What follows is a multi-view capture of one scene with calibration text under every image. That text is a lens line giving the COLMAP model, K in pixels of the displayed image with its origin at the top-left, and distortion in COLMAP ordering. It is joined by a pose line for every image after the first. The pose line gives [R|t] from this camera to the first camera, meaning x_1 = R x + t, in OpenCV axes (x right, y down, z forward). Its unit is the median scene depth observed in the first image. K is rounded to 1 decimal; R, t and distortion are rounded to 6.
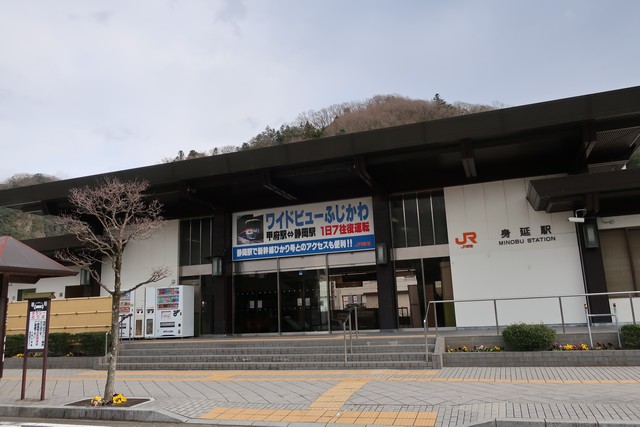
lens RADIAL K [[507.8, 0, 321.7], [0, 507.8, 216.2], [0, 0, 1]] dist [0.005049, -0.000424]
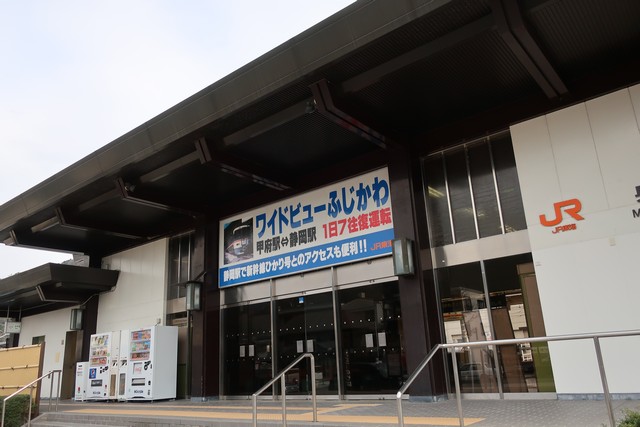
lens RADIAL K [[507.8, 0, 321.7], [0, 507.8, 216.2], [0, 0, 1]] dist [0.005049, -0.000424]
pose [[0.937103, -0.105869, -0.332611, 0.207375], [0.080905, 0.992824, -0.088067, 0.065163], [0.339548, 0.055618, 0.938943, 0.401007]]
